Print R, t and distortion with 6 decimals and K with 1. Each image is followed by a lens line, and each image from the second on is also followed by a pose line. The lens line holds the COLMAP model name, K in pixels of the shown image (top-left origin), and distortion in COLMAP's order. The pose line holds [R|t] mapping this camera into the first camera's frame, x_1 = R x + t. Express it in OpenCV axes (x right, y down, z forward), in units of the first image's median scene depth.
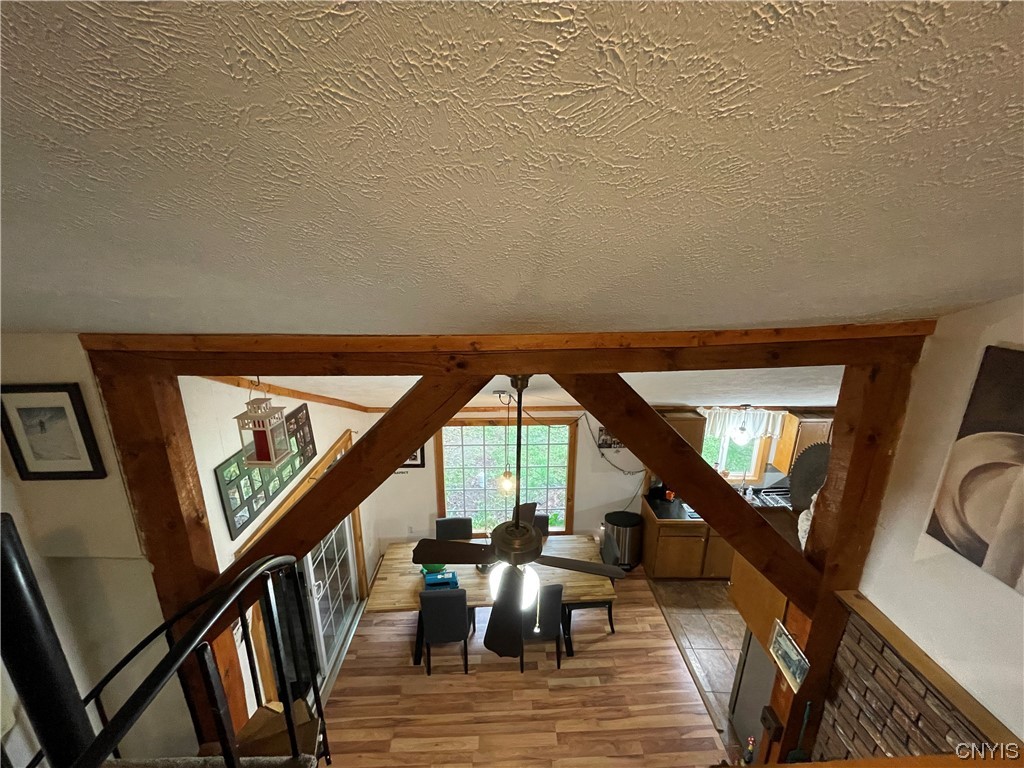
lens RADIAL K [[414.0, 0, 518.1], [0, 414.0, 382.7], [0, 0, 1]] dist [-0.002751, -0.000566]
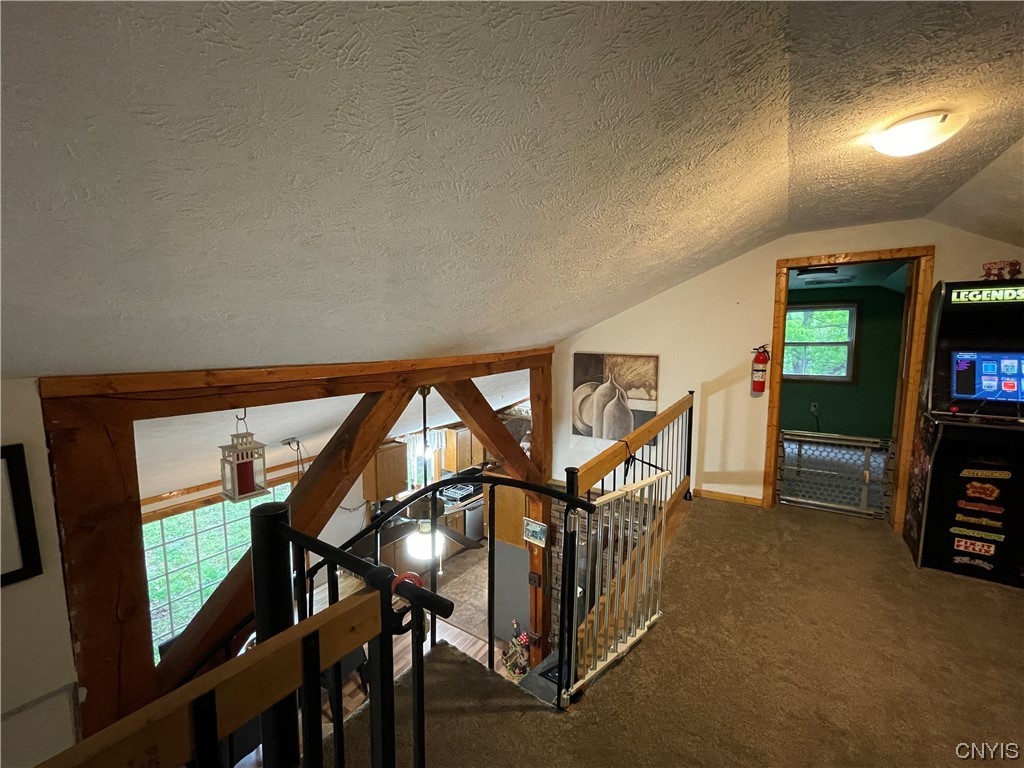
lens RADIAL K [[414.0, 0, 509.6], [0, 414.0, 383.2], [0, 0, 1]] dist [-0.002751, -0.000566]
pose [[0.588382, -0.088989, 0.803671, -1.077640], [0.223029, 0.973229, -0.055521, 0.131539], [-0.777216, 0.211910, 0.592478, -0.175857]]
